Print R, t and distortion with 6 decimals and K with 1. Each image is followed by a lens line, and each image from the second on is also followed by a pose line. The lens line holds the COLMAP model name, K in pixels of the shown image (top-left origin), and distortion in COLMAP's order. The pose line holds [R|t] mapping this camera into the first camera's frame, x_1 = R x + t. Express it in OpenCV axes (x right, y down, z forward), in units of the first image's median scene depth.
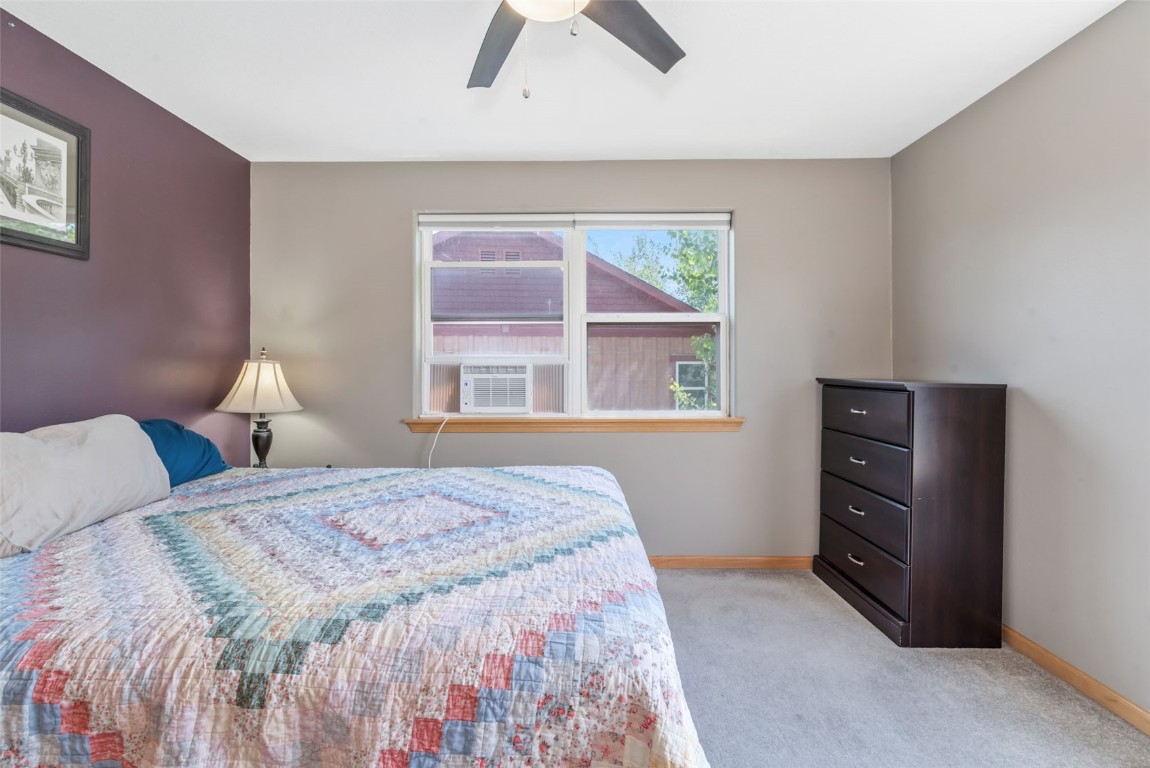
lens RADIAL K [[502.2, 0, 544.3], [0, 502.2, 369.2], [0, 0, 1]] dist [0.000745, 0.000513]
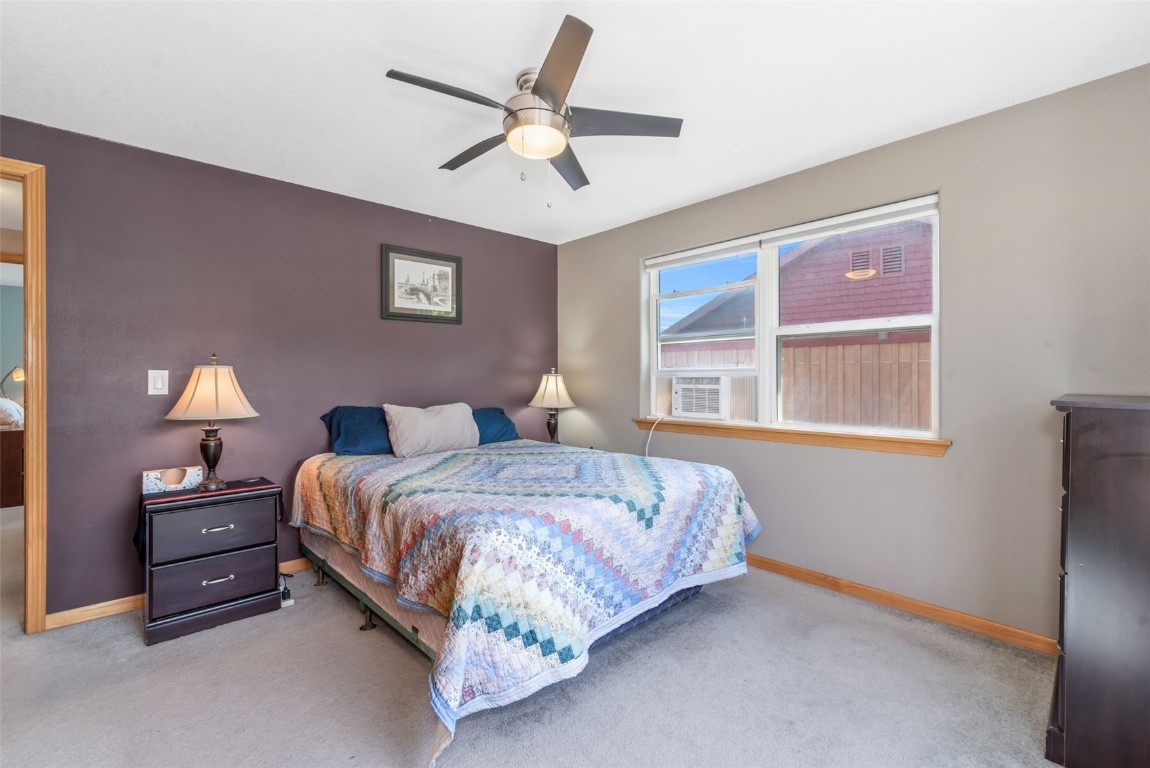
lens RADIAL K [[497.0, 0, 575.0], [0, 497.0, 384.0], [0, 0, 1]] dist [0.001811, 0.000380]
pose [[0.684365, 0.007893, -0.729097, 0.568714], [-0.002550, 0.999961, 0.008431, -0.000778], [0.729135, -0.003911, 0.684359, -0.003853]]
